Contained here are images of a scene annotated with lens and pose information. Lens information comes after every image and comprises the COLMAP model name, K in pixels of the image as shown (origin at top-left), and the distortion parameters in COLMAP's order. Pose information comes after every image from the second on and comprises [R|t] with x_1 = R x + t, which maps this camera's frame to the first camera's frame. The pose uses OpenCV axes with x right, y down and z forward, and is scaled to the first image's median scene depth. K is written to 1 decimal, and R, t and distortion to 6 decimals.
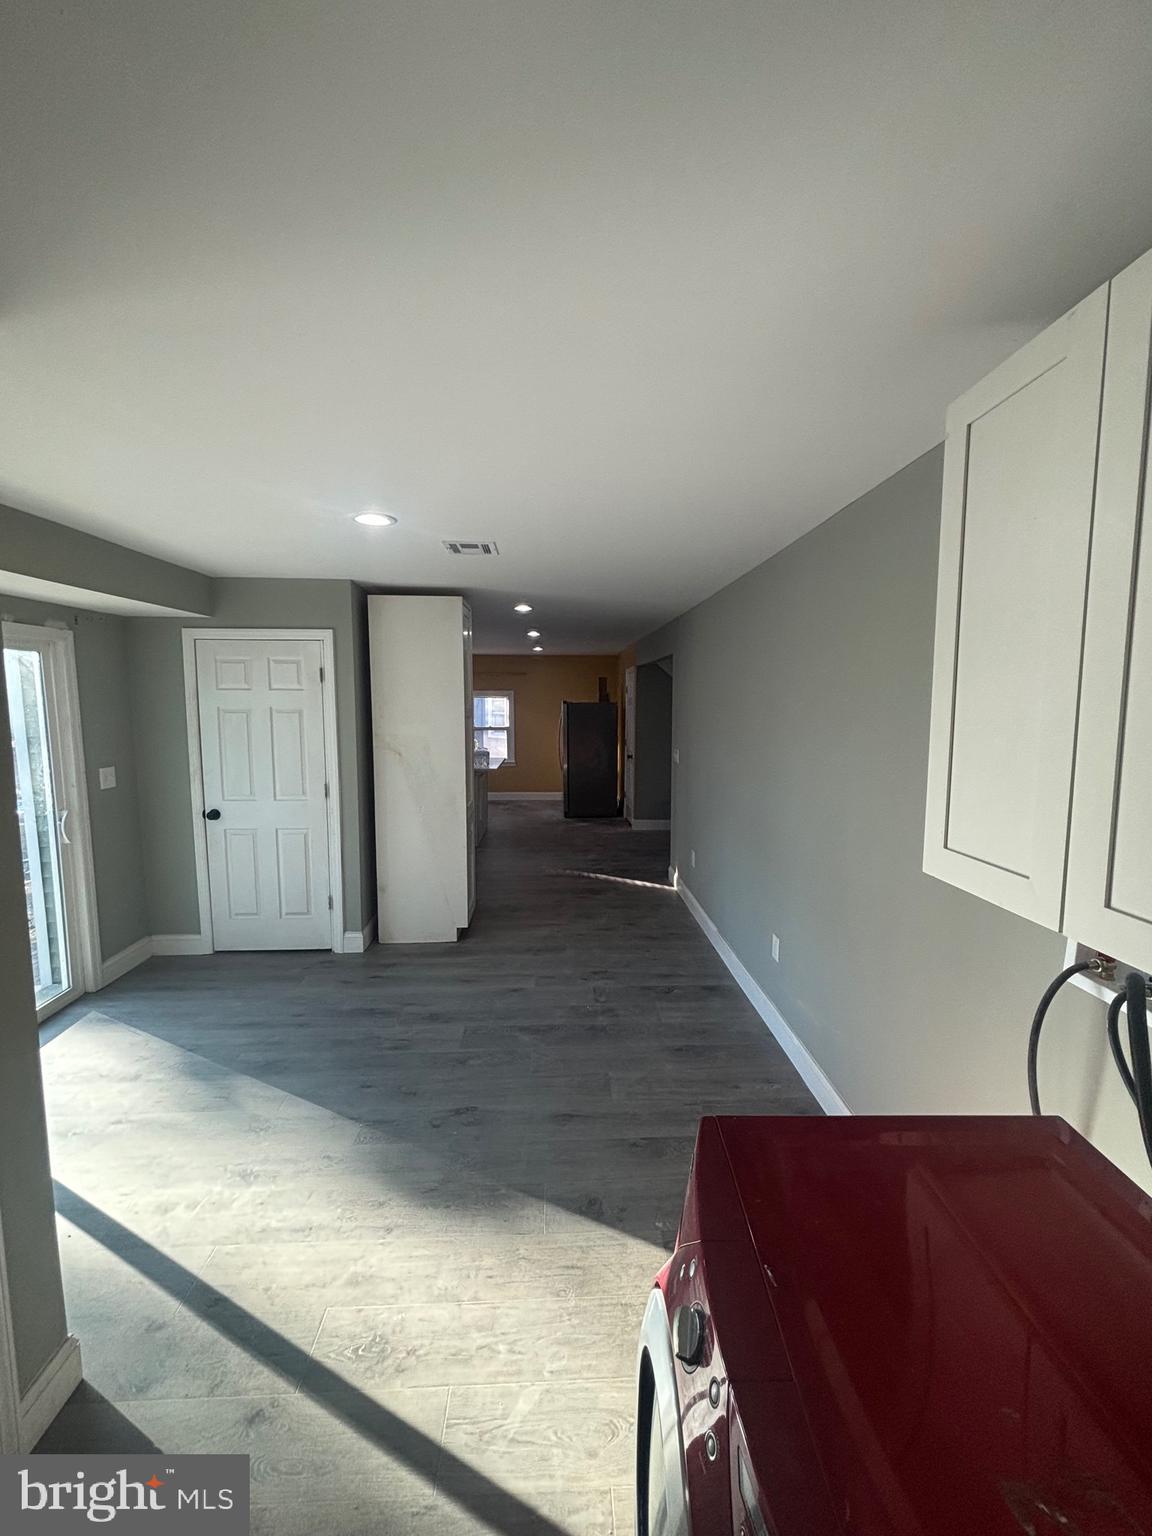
lens RADIAL K [[624.0, 0, 576.0], [0, 624.0, 768.0], [0, 0, 1]] dist [-0.002827, -0.000516]
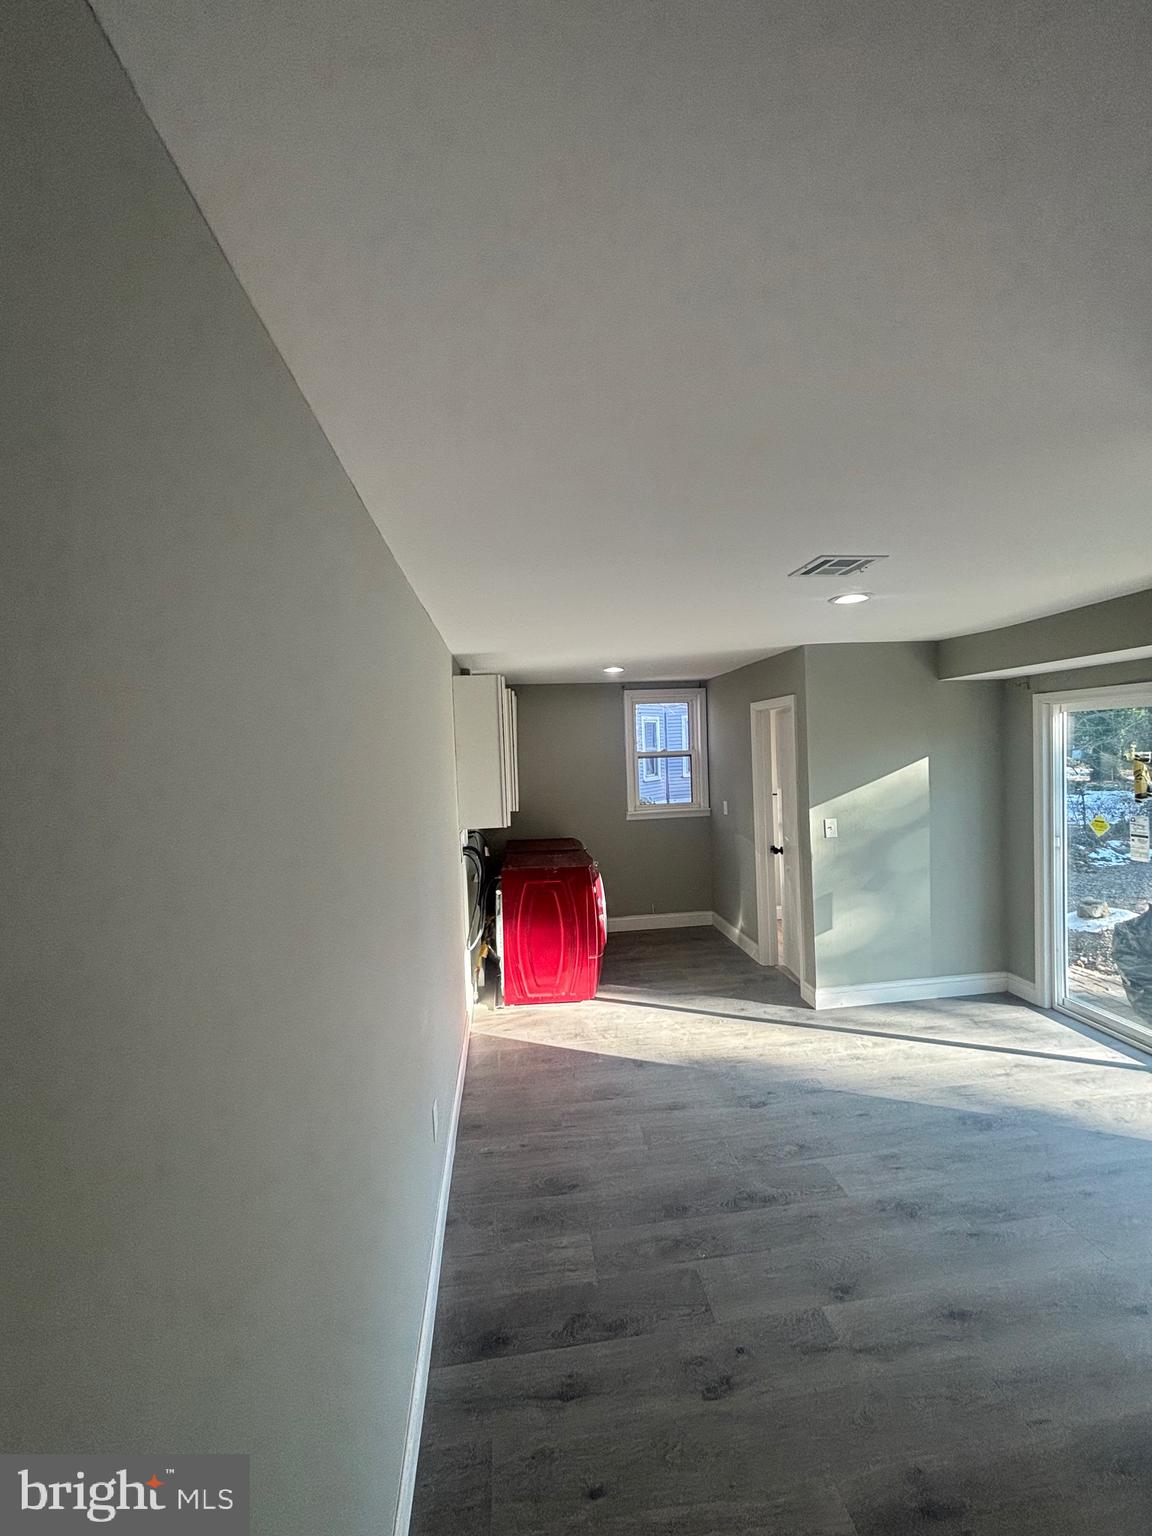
lens RADIAL K [[624.0, 0, 576.0], [0, 624.0, 768.0], [0, 0, 1]] dist [-0.002827, -0.000516]
pose [[-0.996478, 0.037900, -0.074801, 0.190629], [0.026581, 0.988797, 0.146884, -0.224993], [0.079530, 0.144378, -0.986321, 1.658804]]
